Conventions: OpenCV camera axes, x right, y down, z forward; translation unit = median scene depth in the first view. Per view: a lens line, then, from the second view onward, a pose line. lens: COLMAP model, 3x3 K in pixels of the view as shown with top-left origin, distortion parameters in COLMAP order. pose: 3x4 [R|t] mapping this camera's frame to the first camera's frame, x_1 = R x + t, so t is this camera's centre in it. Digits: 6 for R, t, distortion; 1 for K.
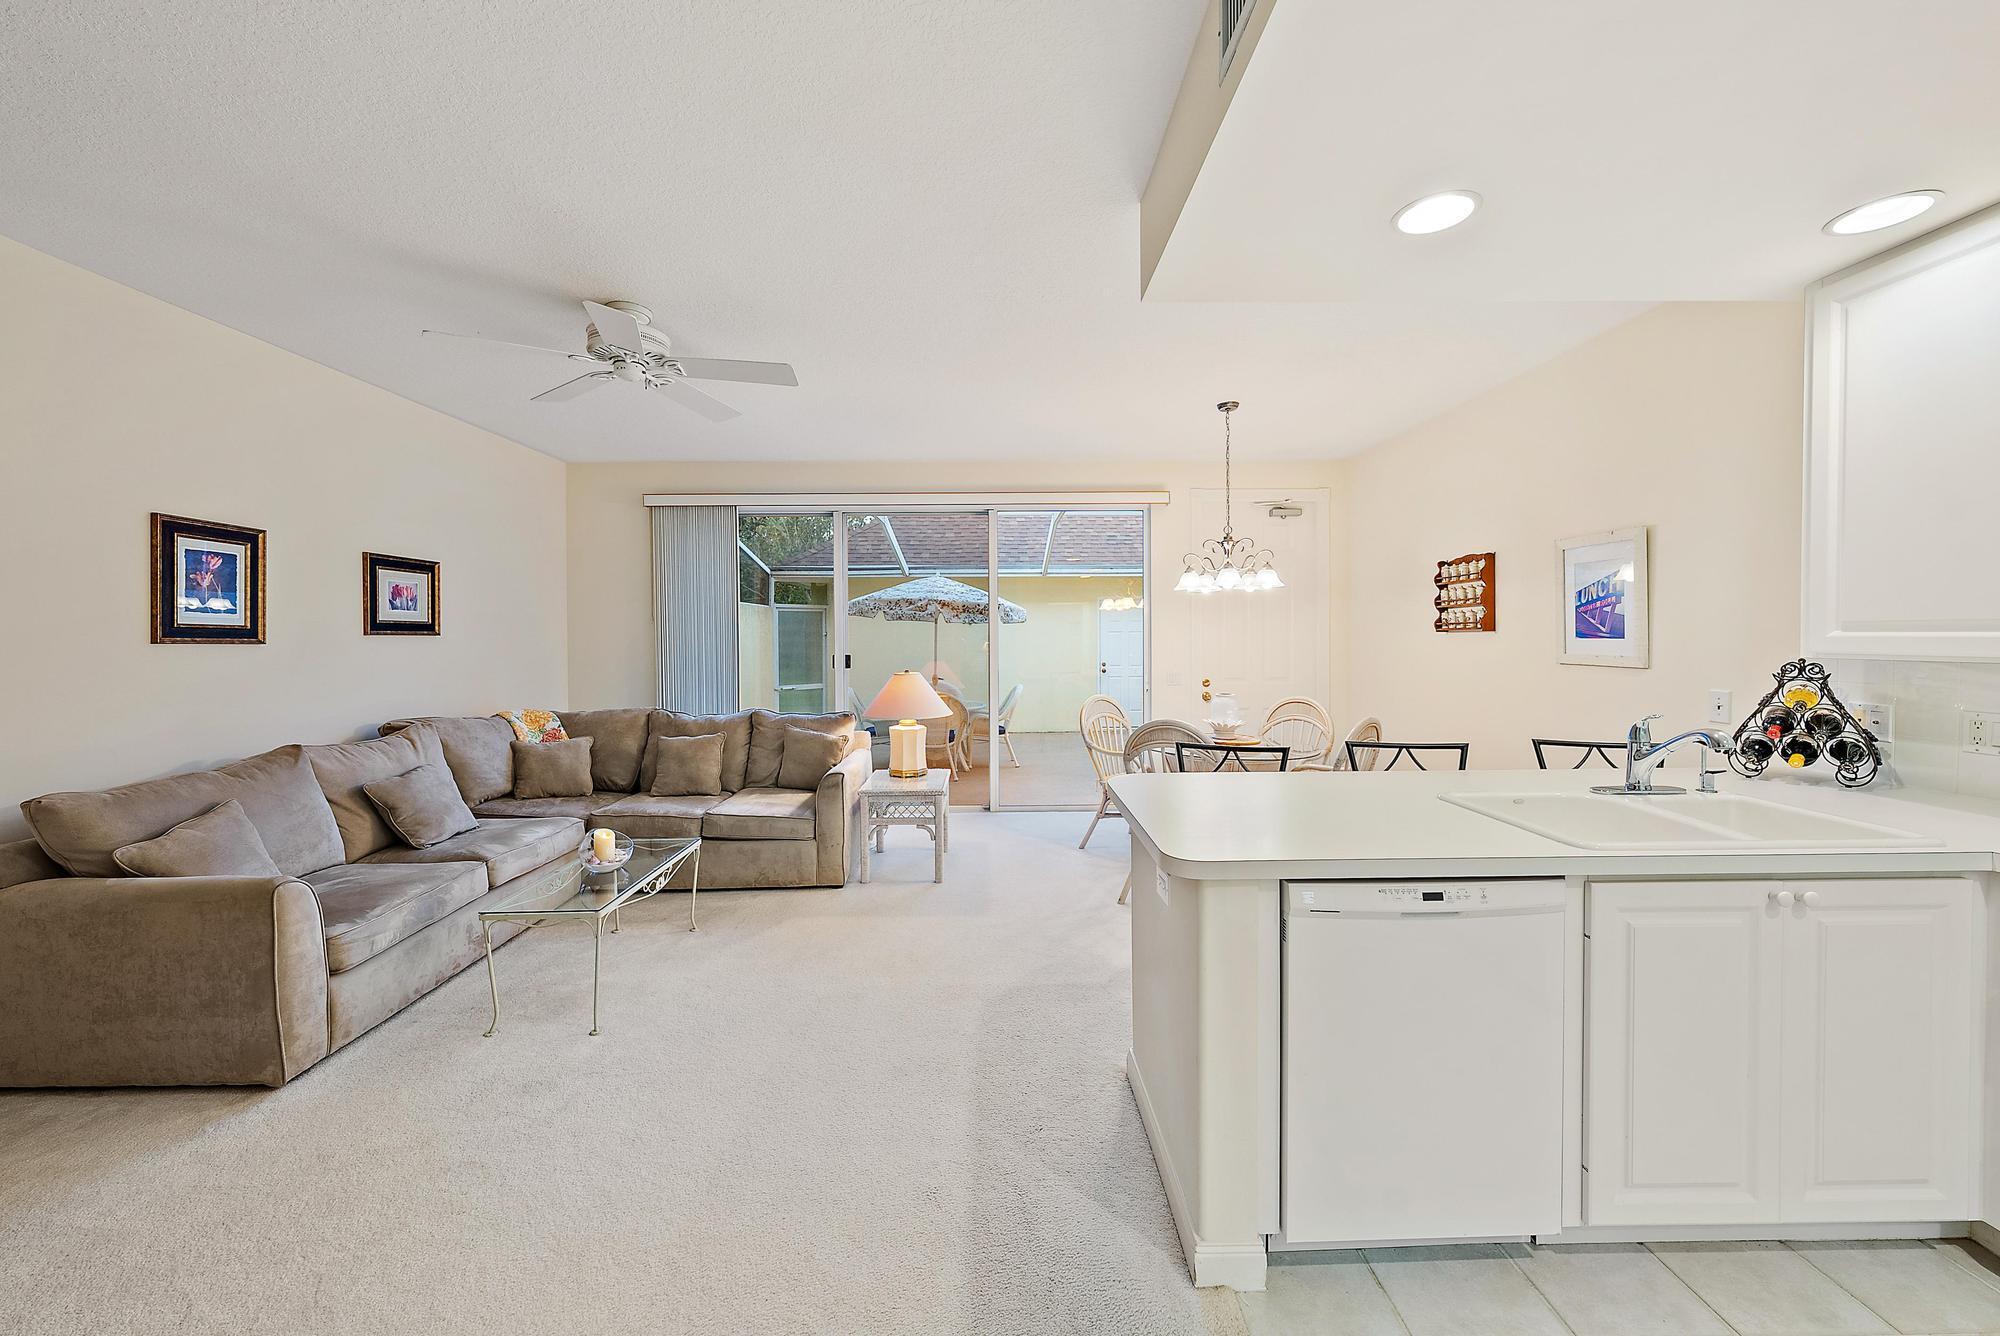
lens RADIAL K [[746.8, 0, 1005.6], [0, 746.8, 636.4], [0, 0, 1]] dist [-0.002845, -0.000493]
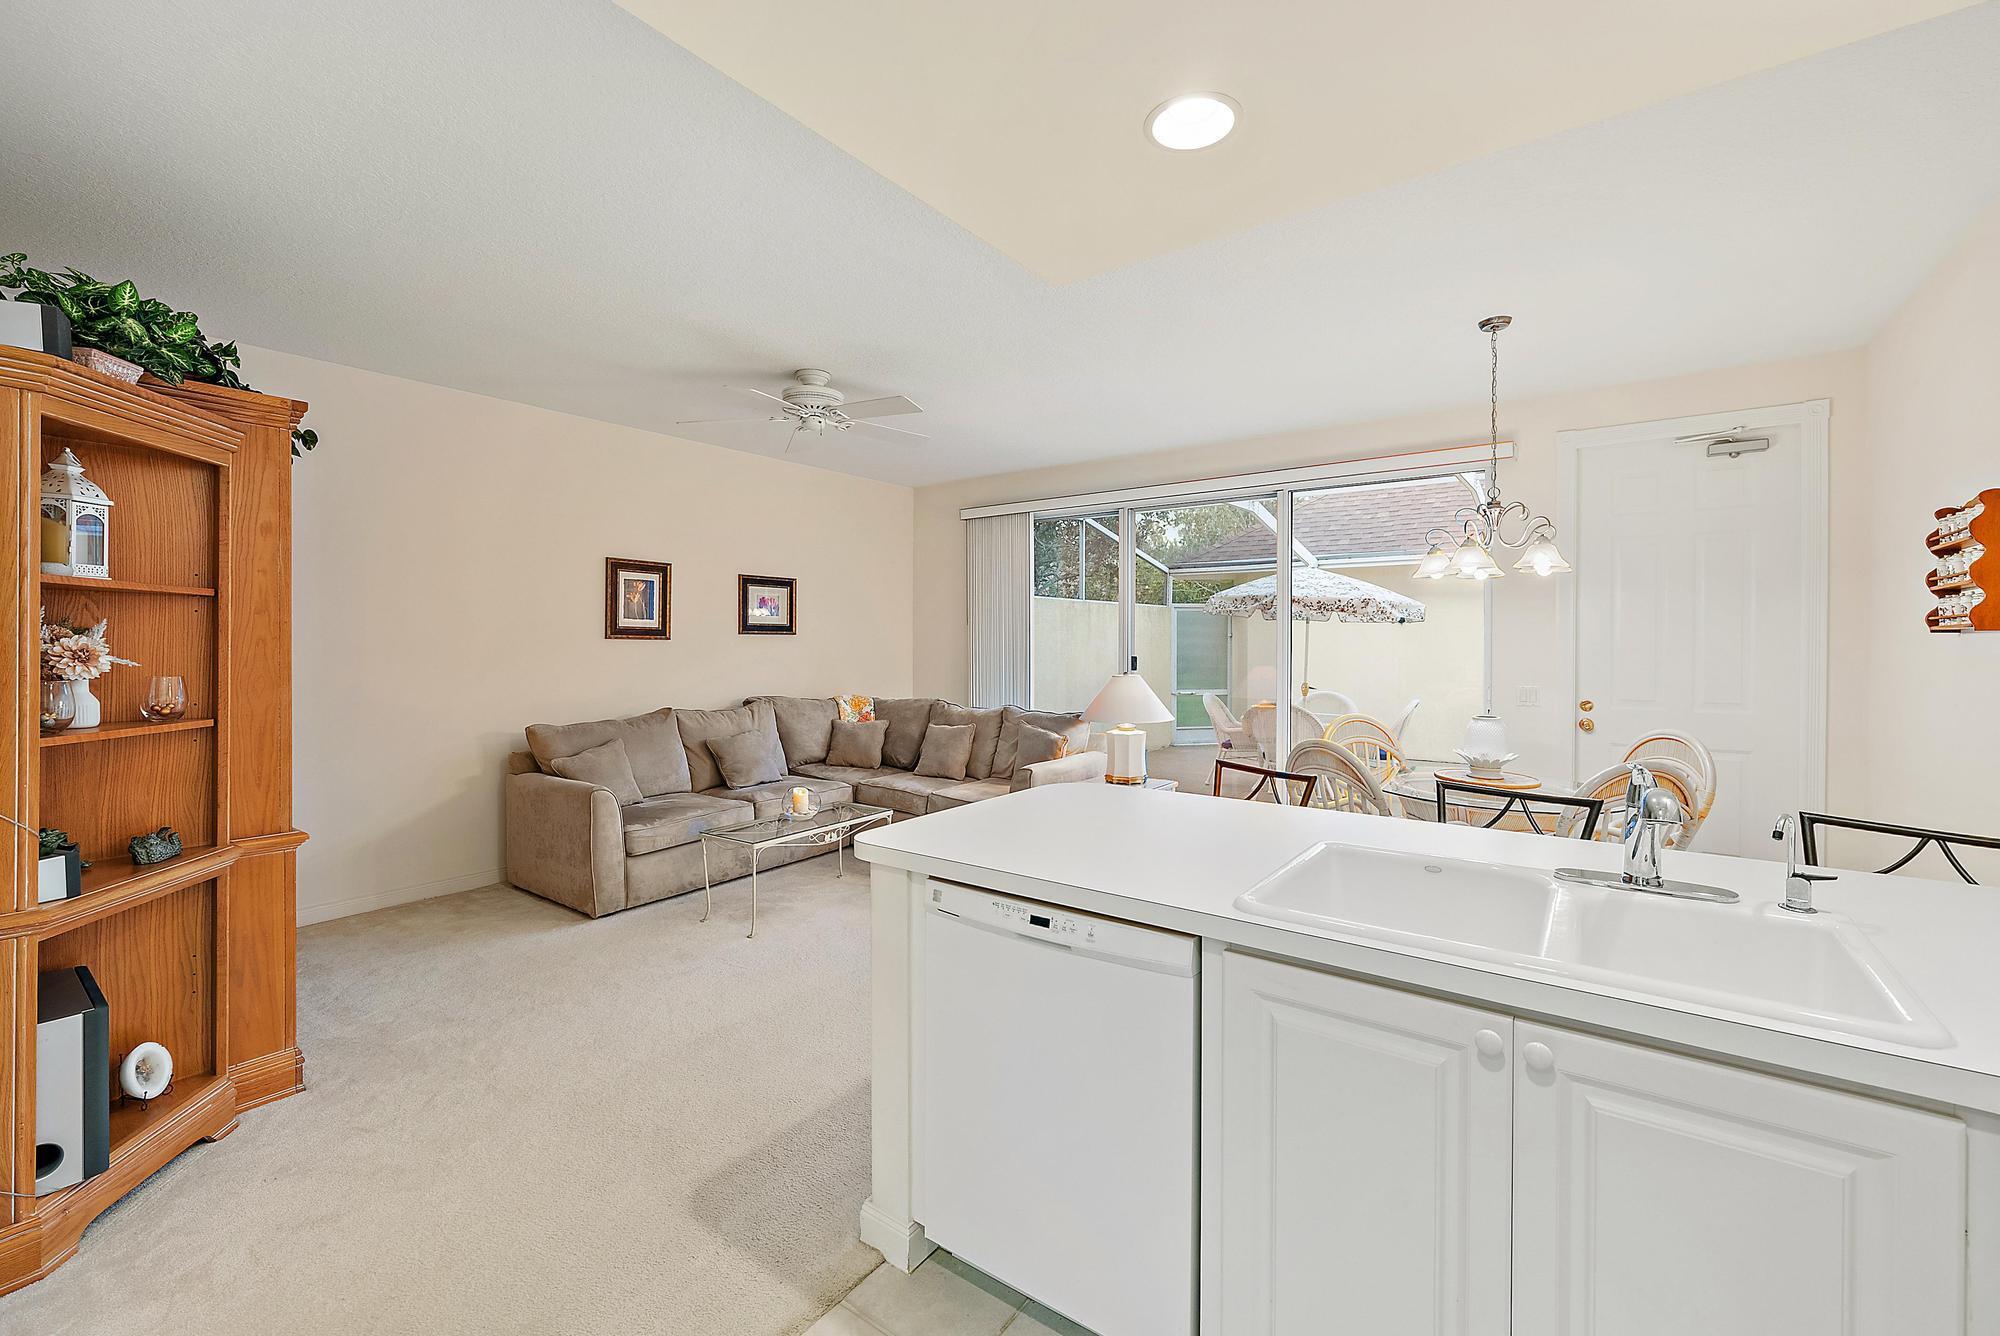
lens RADIAL K [[833.4, 0, 1001.0], [0, 833.4, 635.8], [0, 0, 1]] dist [0.001699, -0.000367]
pose [[0.793650, 0.002996, -0.608367, 0.472965], [-0.005516, 0.999982, -0.002271, 0.002205], [0.608349, 0.005158, 0.793653, 0.069031]]
